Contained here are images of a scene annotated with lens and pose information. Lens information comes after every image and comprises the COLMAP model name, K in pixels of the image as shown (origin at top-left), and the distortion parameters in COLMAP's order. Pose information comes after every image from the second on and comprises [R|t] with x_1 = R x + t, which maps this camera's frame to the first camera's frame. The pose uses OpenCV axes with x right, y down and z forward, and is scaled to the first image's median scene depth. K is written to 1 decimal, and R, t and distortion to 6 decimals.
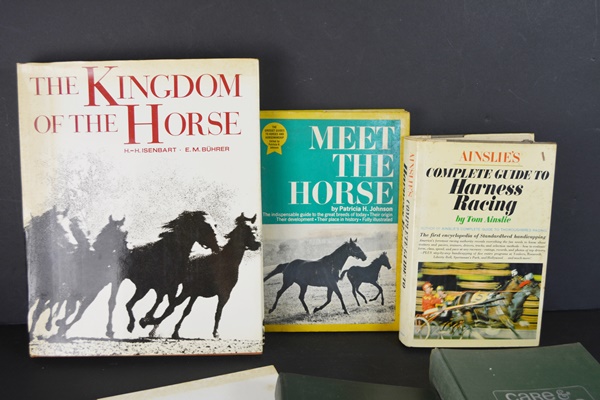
lens RADIAL K [[655.4, 0, 300.1], [0, 655.4, 199.2], [0, 0, 1]] dist [-0.058158, 0.000000]
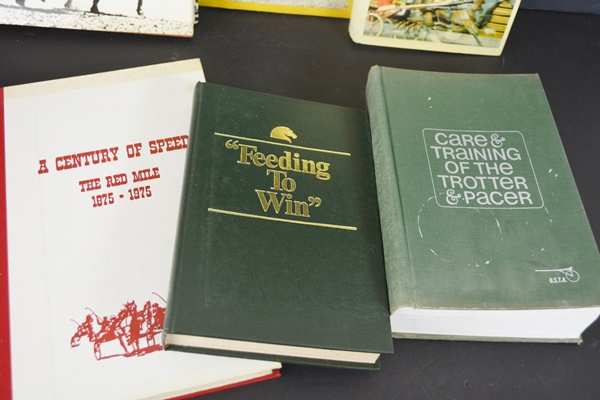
lens RADIAL K [[655.4, 0, 299.1], [0, 655.4, 199.8], [0, 0, 1]] dist [-0.058158, 0.000000]
pose [[0.995439, 0.088960, 0.034463, 0.076369], [-0.092385, 0.808735, 0.580872, -0.116128], [0.023803, -0.581406, 0.813265, 0.138182]]
